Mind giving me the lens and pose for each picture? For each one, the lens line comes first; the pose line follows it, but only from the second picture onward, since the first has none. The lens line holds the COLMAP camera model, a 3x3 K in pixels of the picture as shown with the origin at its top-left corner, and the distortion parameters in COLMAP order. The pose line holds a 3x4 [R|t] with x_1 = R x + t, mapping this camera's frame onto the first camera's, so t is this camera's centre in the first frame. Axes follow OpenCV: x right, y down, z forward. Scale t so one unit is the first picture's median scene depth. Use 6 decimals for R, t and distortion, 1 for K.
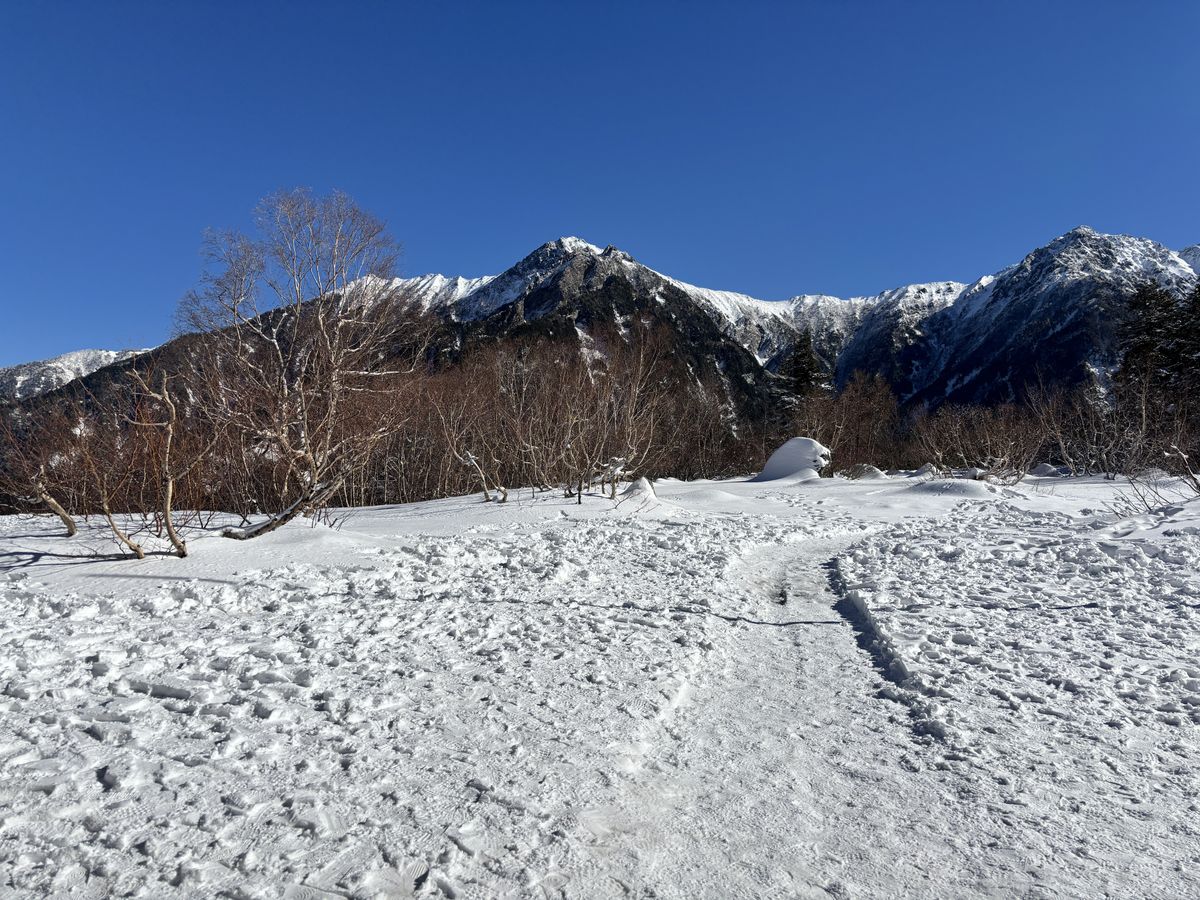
lens RADIAL K [[900.2, 0, 607.3], [0, 900.2, 443.6], [0, 0, 1]] dist [0.033985, -0.007598]
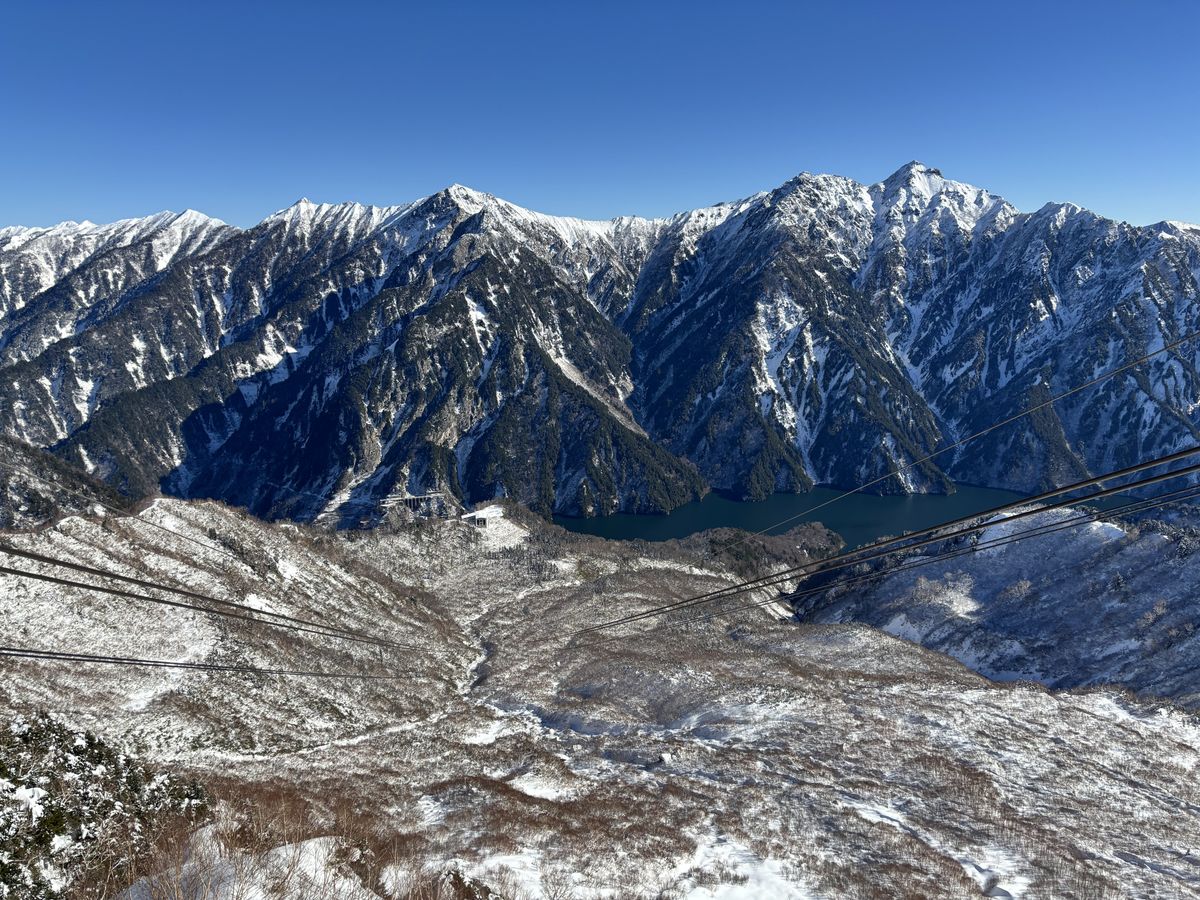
lens RADIAL K [[900.2, 0, 602.1], [0, 900.2, 454.5], [0, 0, 1]] dist [0.033985, -0.007598]
pose [[0.992531, -0.044026, 0.113770, 0.009281], [0.015251, 0.970071, 0.242342, -0.159071], [-0.121035, -0.238796, 0.963497, -0.496050]]
